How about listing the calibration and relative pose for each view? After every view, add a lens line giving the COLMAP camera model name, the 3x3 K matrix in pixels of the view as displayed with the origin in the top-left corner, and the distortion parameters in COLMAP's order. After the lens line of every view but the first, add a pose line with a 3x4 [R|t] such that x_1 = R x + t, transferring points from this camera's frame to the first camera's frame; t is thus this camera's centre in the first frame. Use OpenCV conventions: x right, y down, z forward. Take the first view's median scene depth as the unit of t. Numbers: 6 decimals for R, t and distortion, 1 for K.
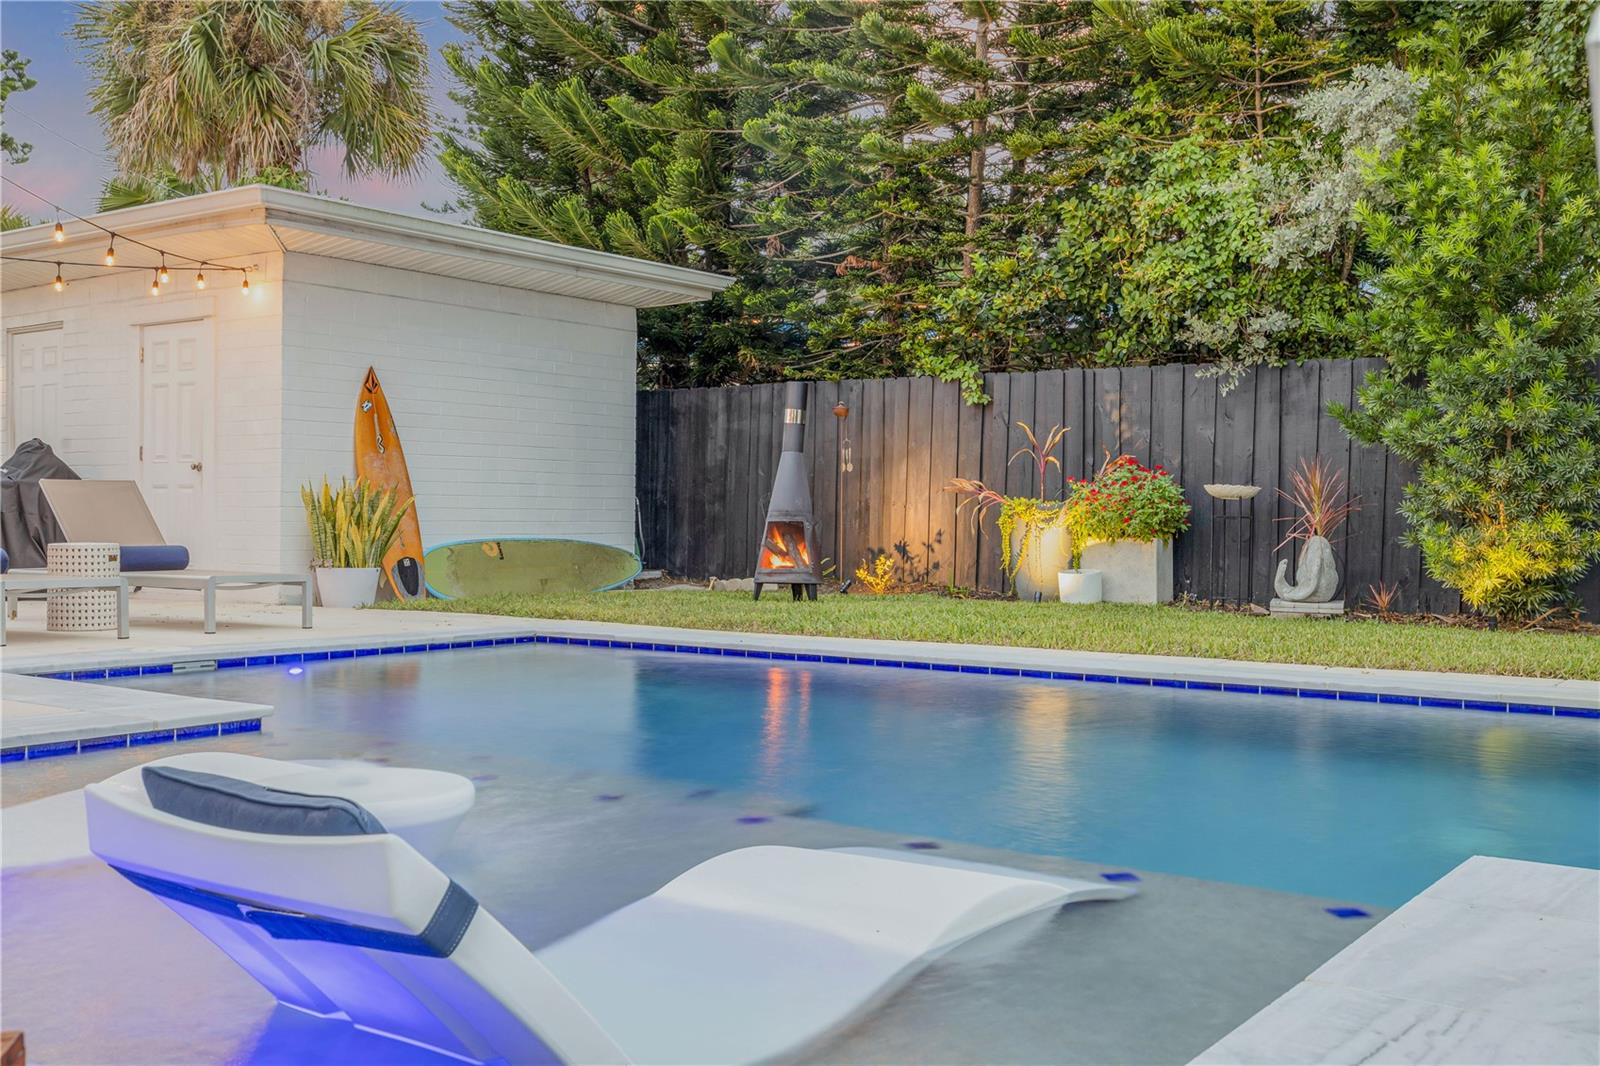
lens RADIAL K [[1558.6, 0, 800.0], [0, 1558.6, 533.0], [0, 0, 1]] dist [0.009233, 0.005337]
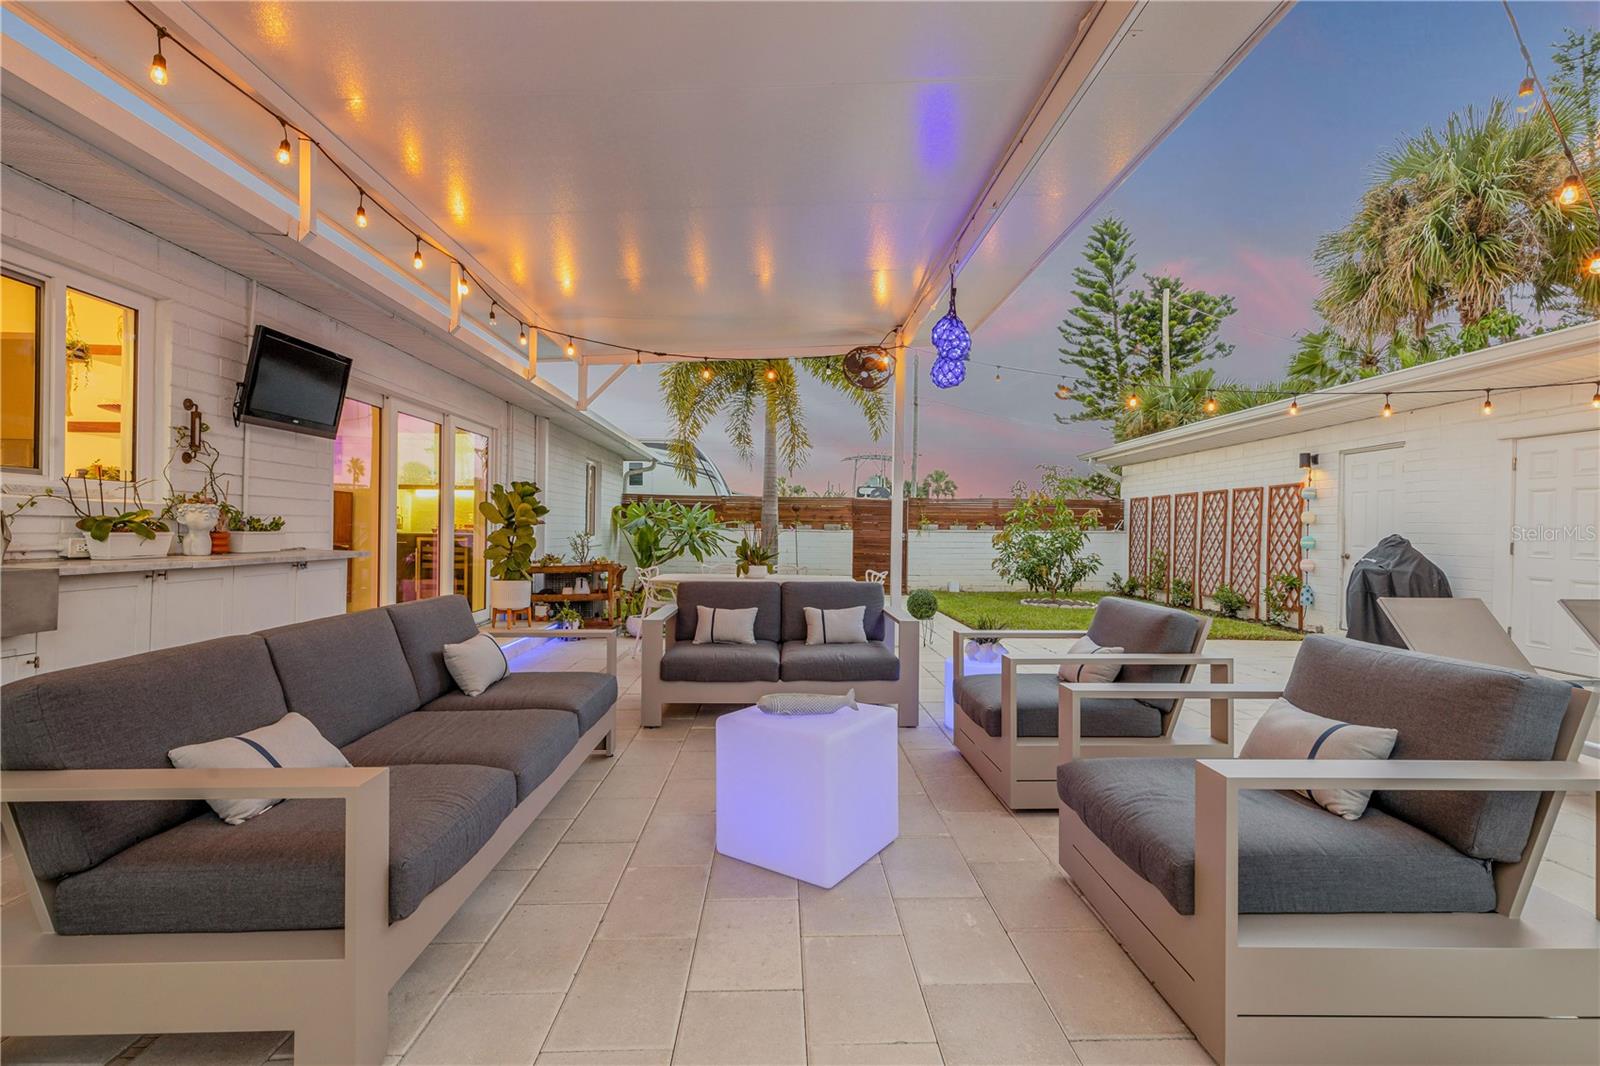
lens RADIAL K [[713.5, 0, 800.0], [0, 713.5, 533.0], [0, 0, 1]] dist [0.004161, 0.000140]
pose [[0.614524, 0.008977, -0.788847, -0.335503], [-0.018938, 0.999815, -0.003374, -0.052148], [0.788671, 0.017012, 0.614580, 0.262276]]
